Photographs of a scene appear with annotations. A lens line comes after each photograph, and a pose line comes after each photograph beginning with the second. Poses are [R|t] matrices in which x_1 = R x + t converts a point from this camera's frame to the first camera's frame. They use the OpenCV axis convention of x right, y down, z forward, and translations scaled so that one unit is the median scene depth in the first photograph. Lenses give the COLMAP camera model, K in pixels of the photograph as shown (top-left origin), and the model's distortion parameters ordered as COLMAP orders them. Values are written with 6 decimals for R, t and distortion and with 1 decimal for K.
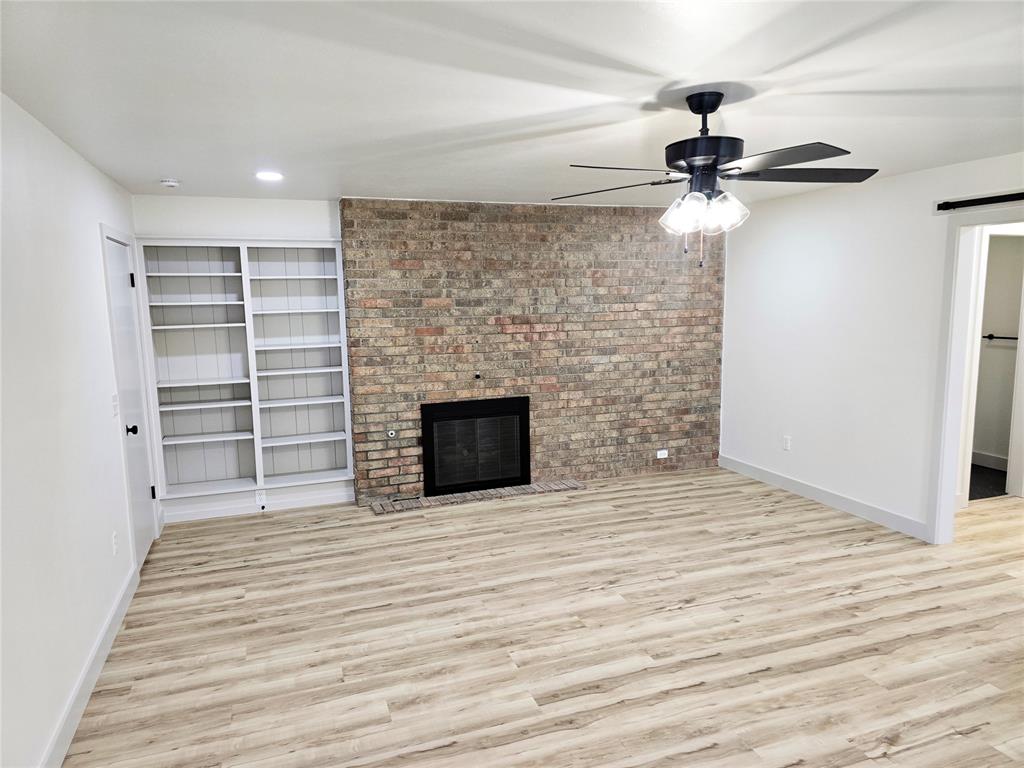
lens RADIAL K [[691.5, 0, 517.8], [0, 691.5, 385.1], [0, 0, 1]] dist [0.028698, -0.014974]
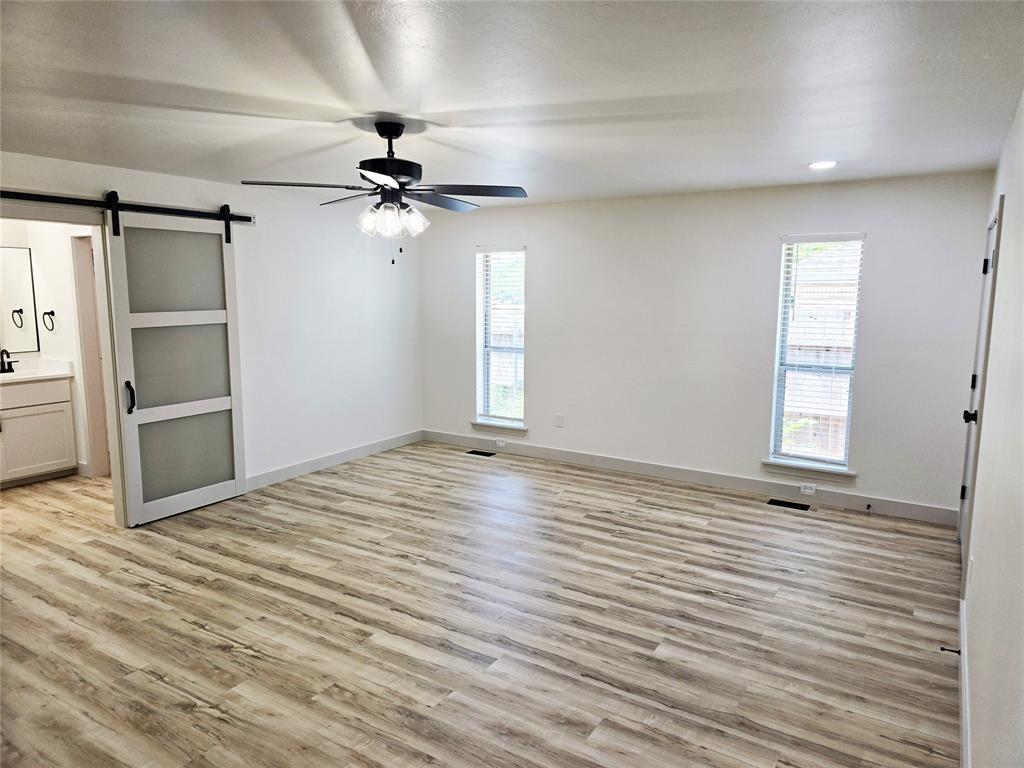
lens RADIAL K [[691.5, 0, 514.2], [0, 691.5, 391.6], [0, 0, 1]] dist [0.028698, -0.014974]
pose [[-0.618915, -0.105975, 0.778276, -0.705164], [0.105892, 0.970553, 0.216366, -0.162750], [-0.778287, 0.216325, -0.589468, 1.361142]]
